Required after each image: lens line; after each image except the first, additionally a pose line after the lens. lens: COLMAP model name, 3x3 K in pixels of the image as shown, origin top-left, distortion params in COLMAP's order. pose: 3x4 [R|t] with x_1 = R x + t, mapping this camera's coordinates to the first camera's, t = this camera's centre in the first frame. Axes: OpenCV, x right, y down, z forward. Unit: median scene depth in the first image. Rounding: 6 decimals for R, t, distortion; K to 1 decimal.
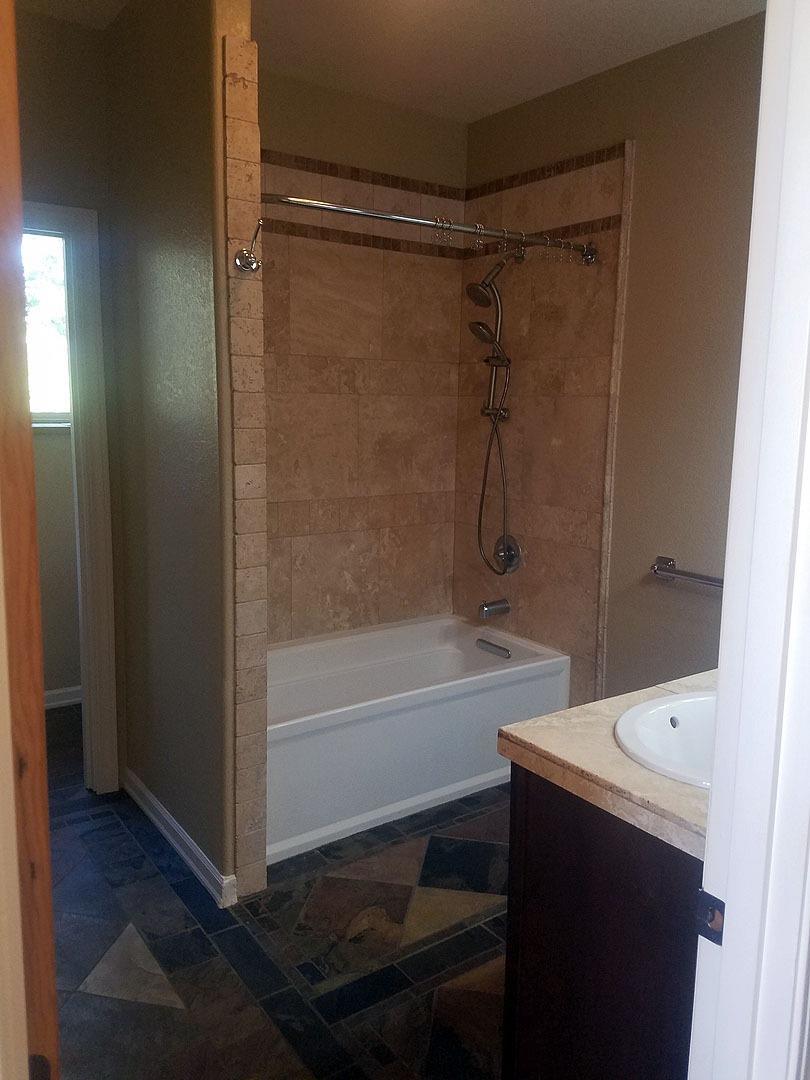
lens RADIAL K [[817.5, 0, 405.0], [0, 817.5, 540.0], [0, 0, 1]] dist [0.006412, -0.145161]
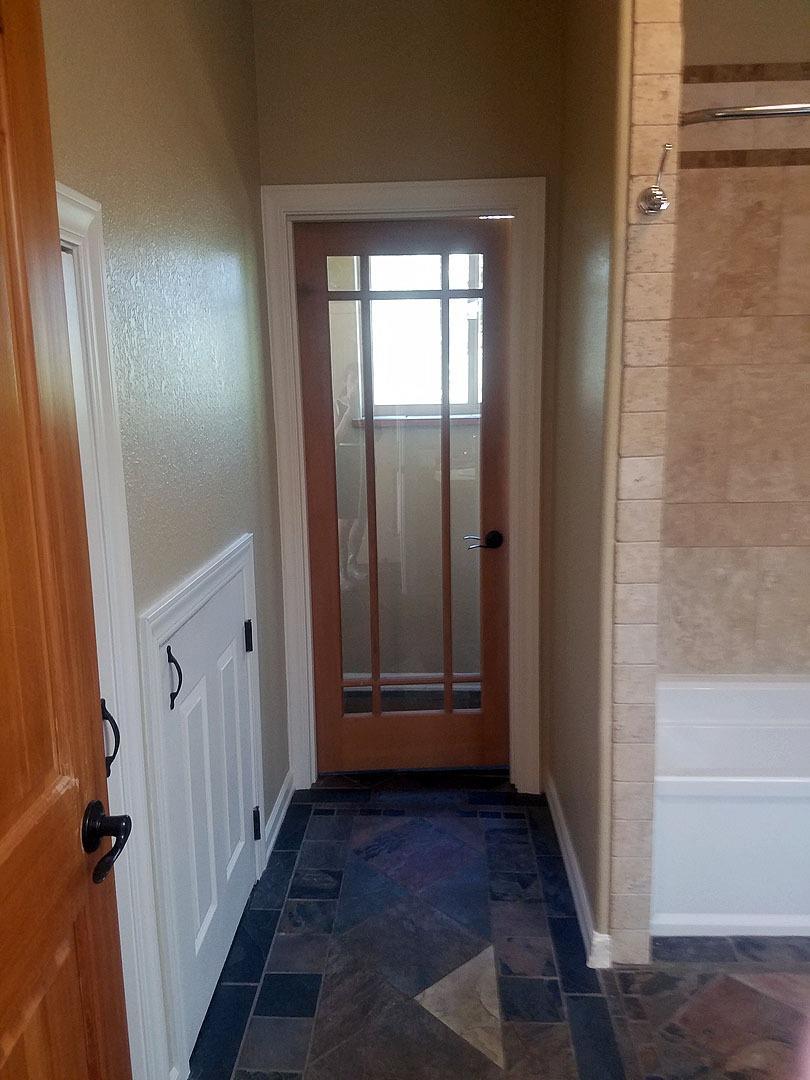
lens RADIAL K [[831.8, 0, 405.0], [0, 831.8, 540.0], [0, 0, 1]] dist [-0.036261, -0.009375]
pose [[0.764796, 0.093556, -0.637443, 0.149520], [-0.078180, 0.995566, 0.052317, -0.032870], [0.639511, 0.009823, 0.768719, 0.209088]]
